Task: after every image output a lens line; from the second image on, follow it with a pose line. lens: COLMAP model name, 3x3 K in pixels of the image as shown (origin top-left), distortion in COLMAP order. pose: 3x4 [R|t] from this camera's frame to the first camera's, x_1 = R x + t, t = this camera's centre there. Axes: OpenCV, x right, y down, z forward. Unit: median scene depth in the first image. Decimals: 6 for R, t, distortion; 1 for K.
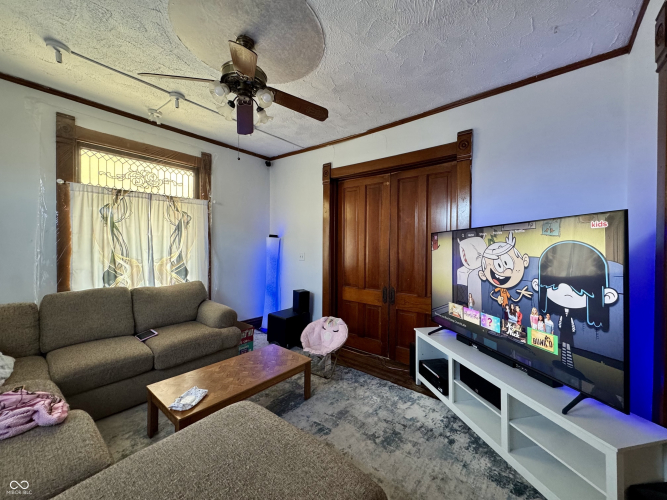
lens RADIAL K [[268.1, 0, 333.3], [0, 268.1, 249.2], [0, 0, 1]] dist [-0.003919, 0.000036]
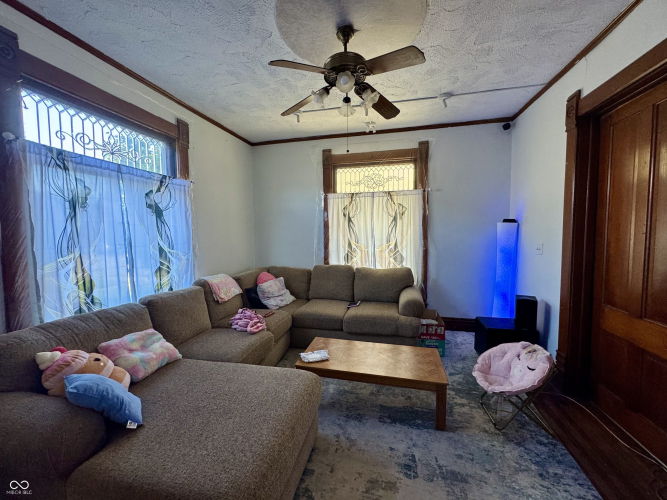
lens RADIAL K [[268.1, 0, 333.4], [0, 268.1, 249.1], [0, 0, 1]] dist [-0.003919, 0.000036]
pose [[0.425212, 0.040692, -0.904178, 0.364388], [-0.000145, 0.998992, 0.044891, -0.002605], [0.905094, -0.018957, 0.424789, 0.316723]]
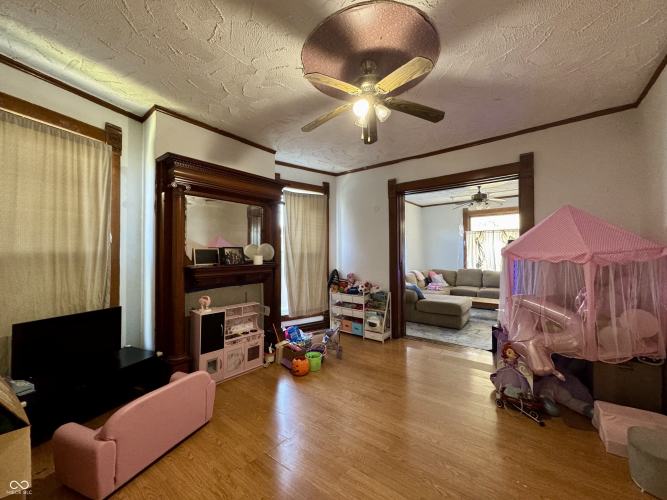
lens RADIAL K [[268.1, 0, 334.7], [0, 268.1, 250.8], [0, 0, 1]] dist [-0.003919, 0.000036]
pose [[-0.003139, -0.013703, -0.999901, 1.630204], [0.002708, 0.999902, -0.013711, -0.003540], [0.999991, -0.002750, -0.003102, -0.351073]]
